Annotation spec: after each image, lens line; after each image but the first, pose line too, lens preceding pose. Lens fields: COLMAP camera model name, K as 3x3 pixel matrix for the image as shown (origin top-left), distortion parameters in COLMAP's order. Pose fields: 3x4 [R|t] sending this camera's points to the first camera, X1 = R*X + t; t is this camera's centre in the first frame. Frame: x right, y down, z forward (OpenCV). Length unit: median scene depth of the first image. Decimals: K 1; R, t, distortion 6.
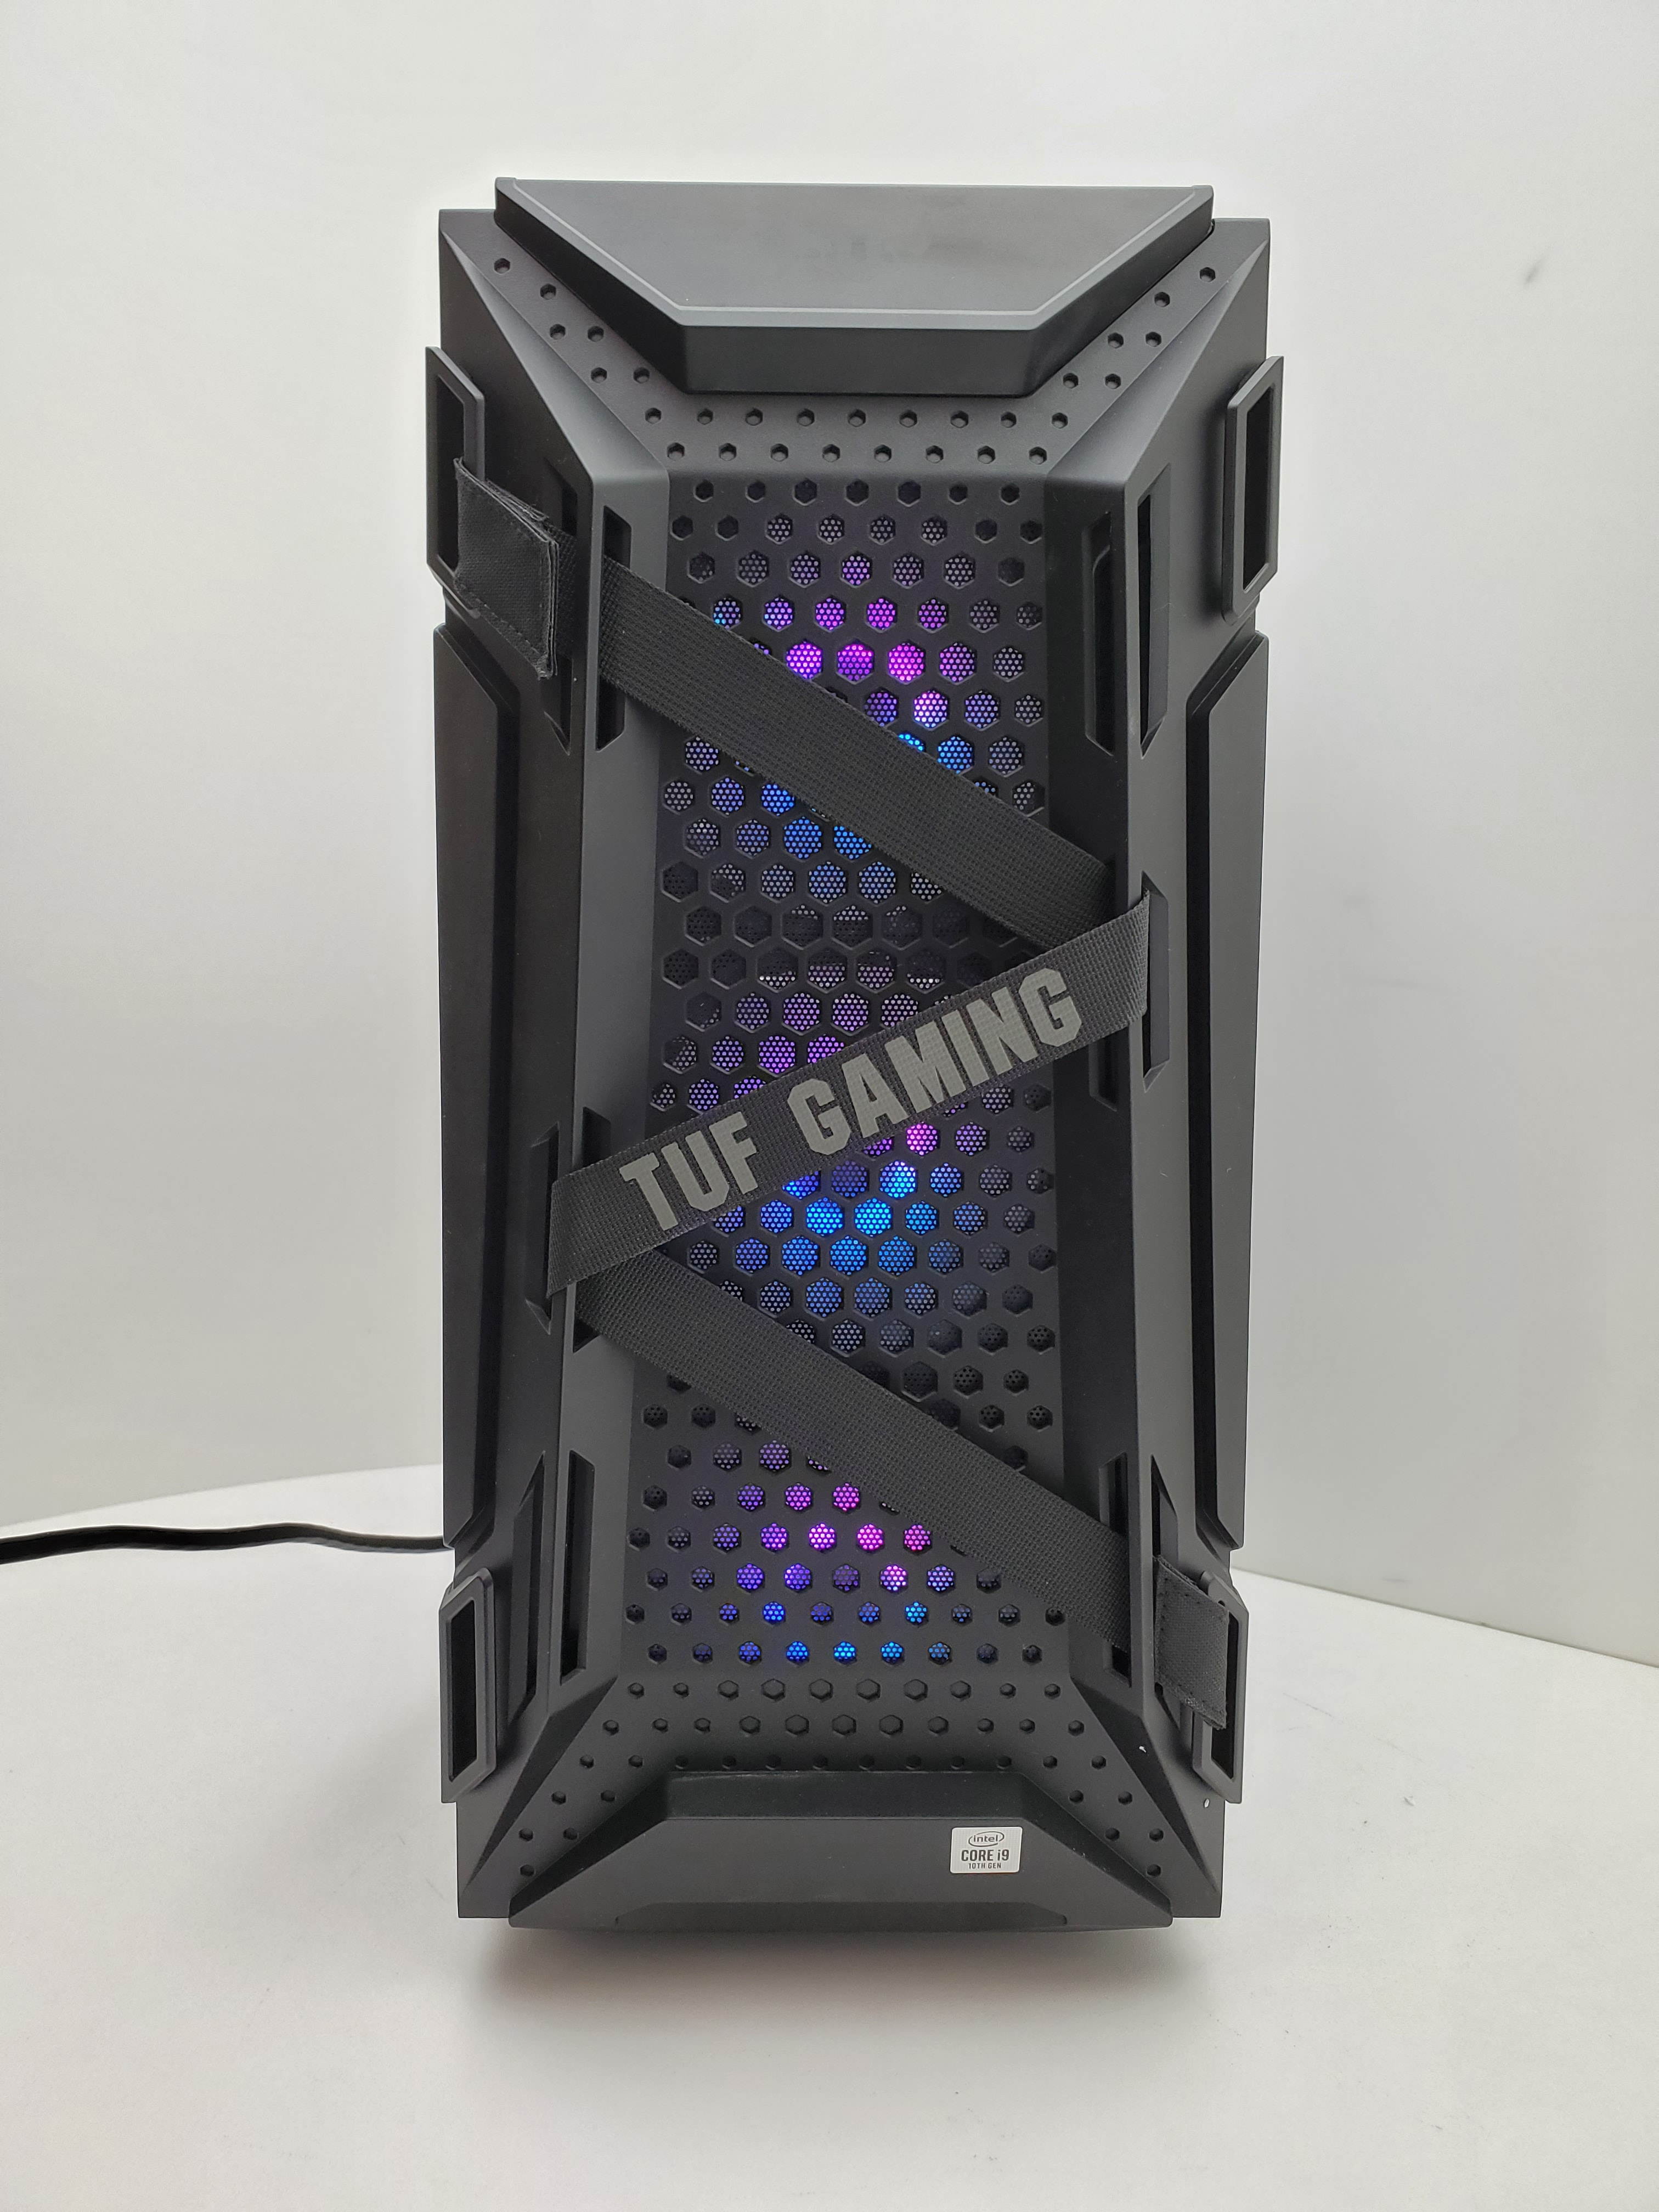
lens RADIAL K [[1642.6, 0, 820.0], [0, 1642.6, 1144.0], [0, 0, 1]] dist [0.131853, -0.214891]
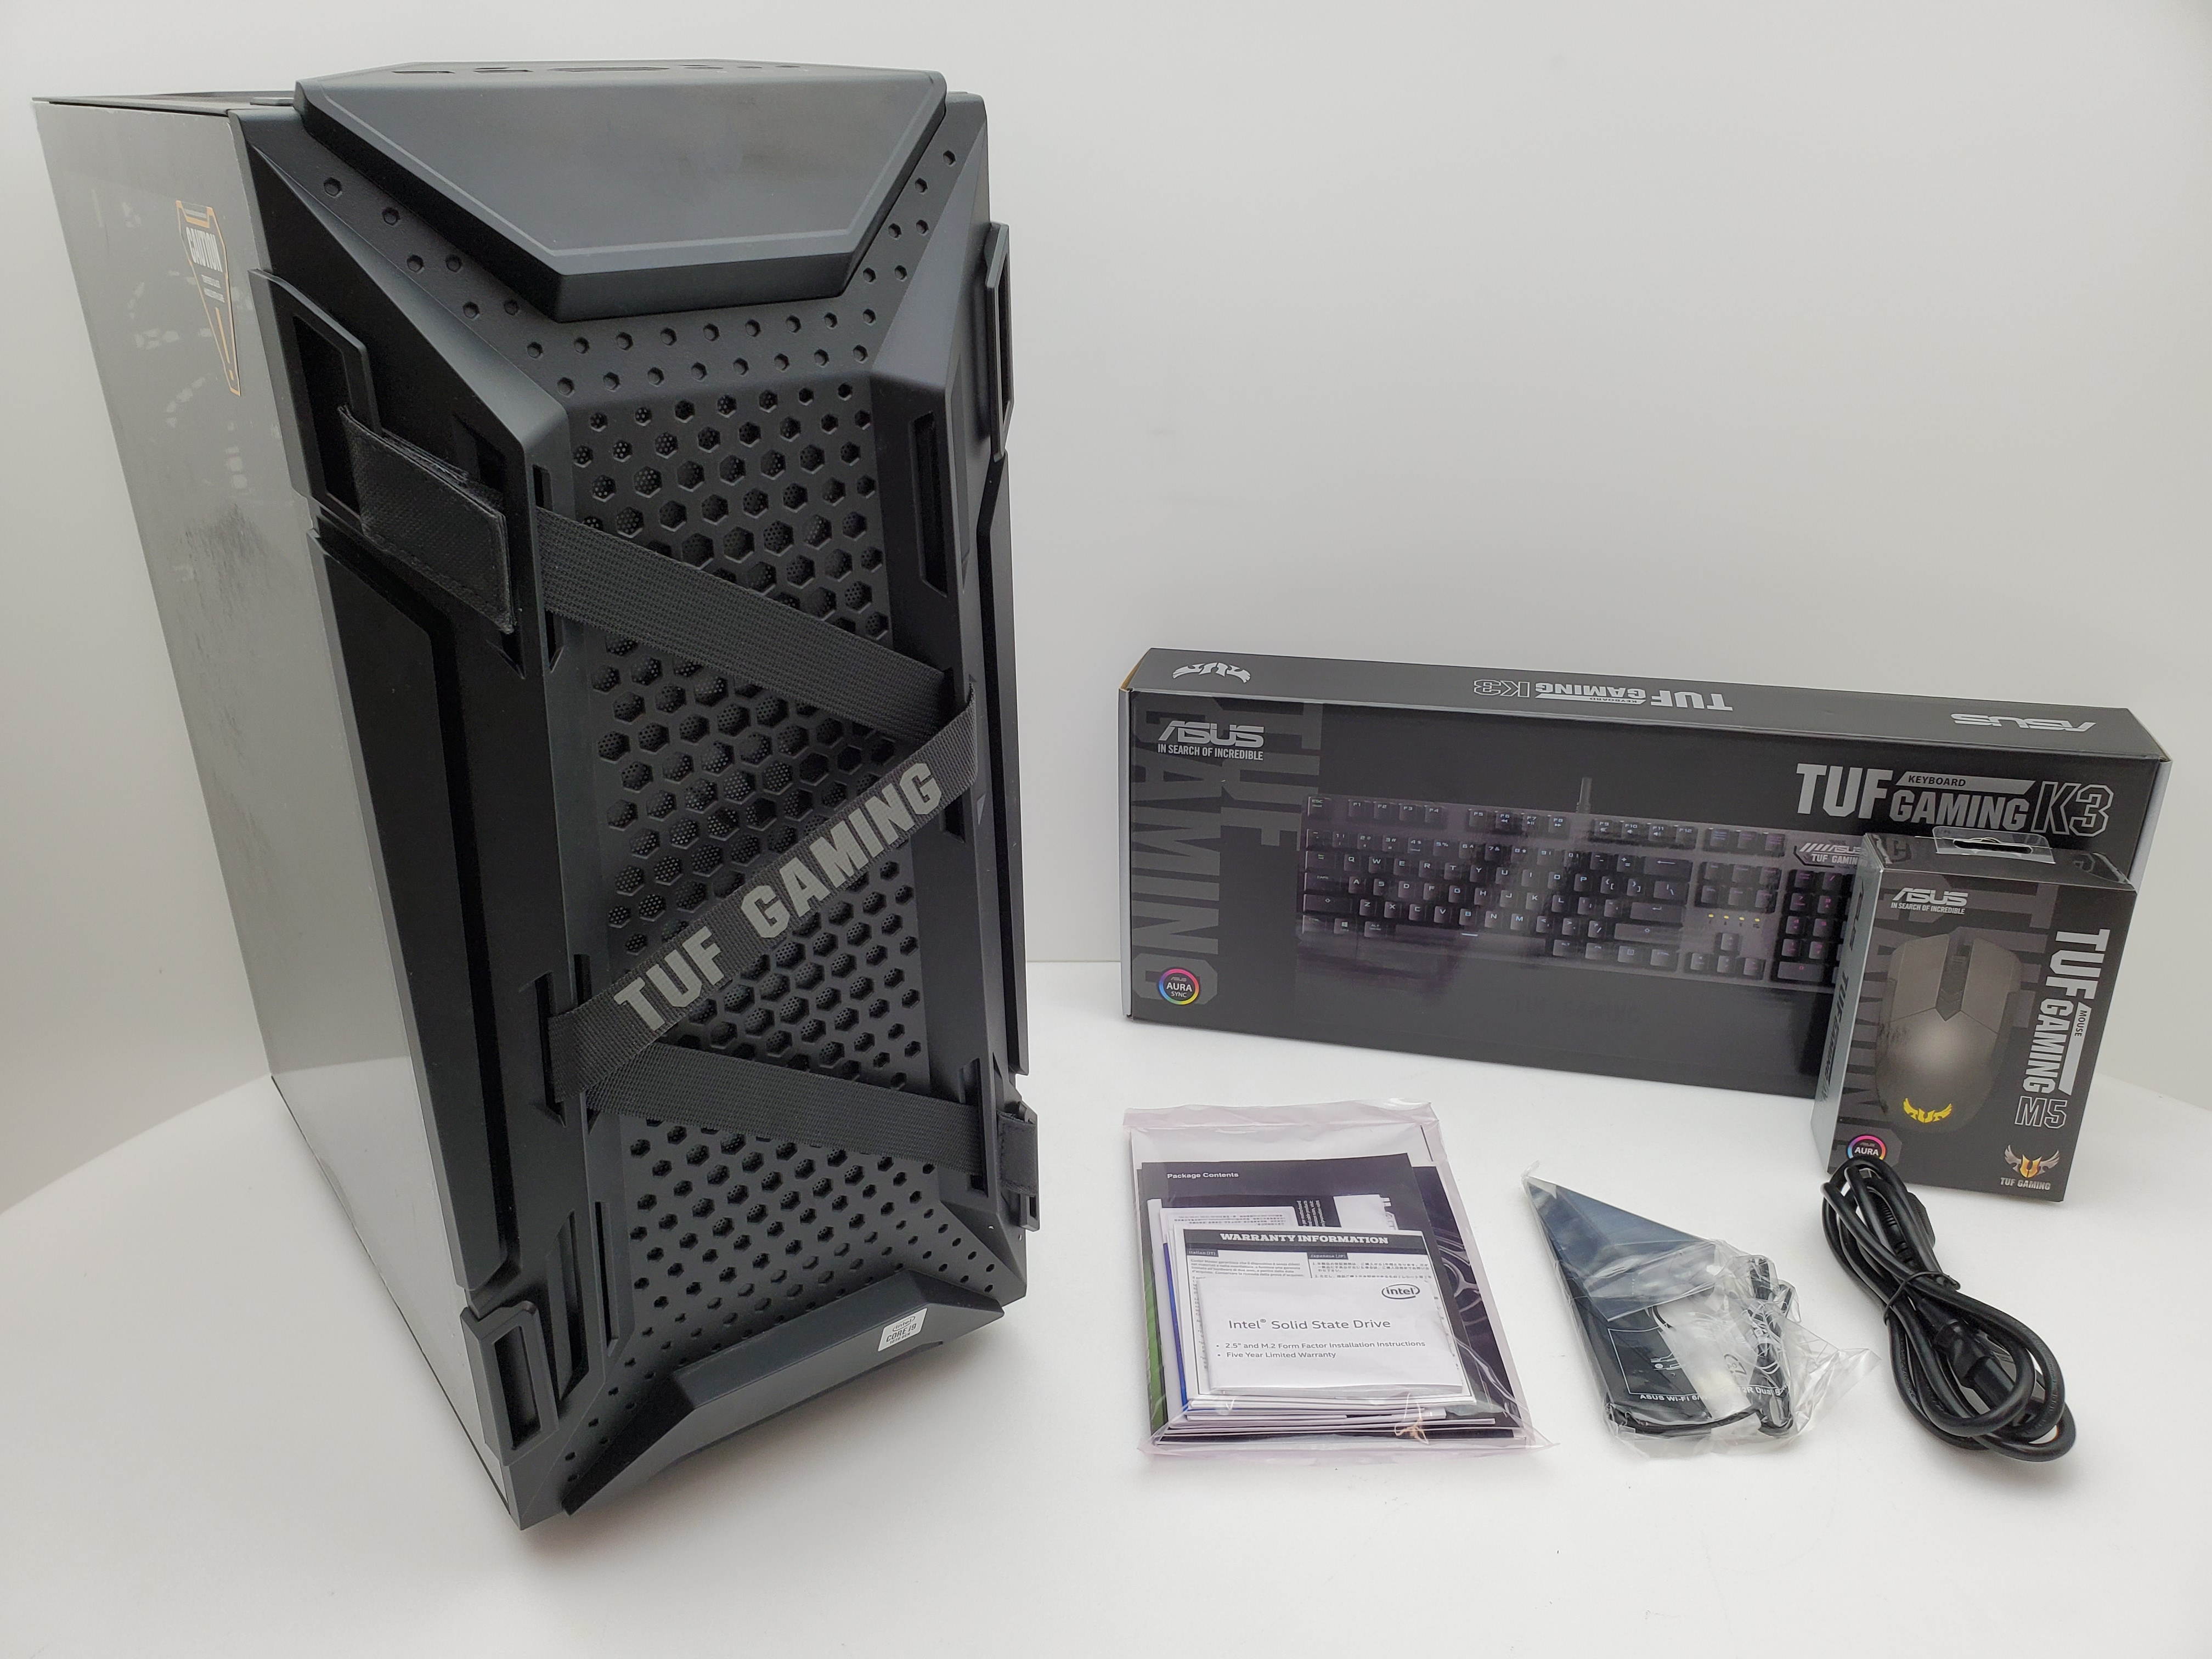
lens RADIAL K [[1642.6, 0, 1051.6], [0, 1642.6, 801.0], [0, 0, 1]] dist [0.131853, -0.214891]
pose [[0.825998, -0.240527, 0.509778, -0.437804], [0.070207, 0.941244, 0.330348, -0.492832], [-0.559283, -0.237077, 0.794353, -0.095985]]
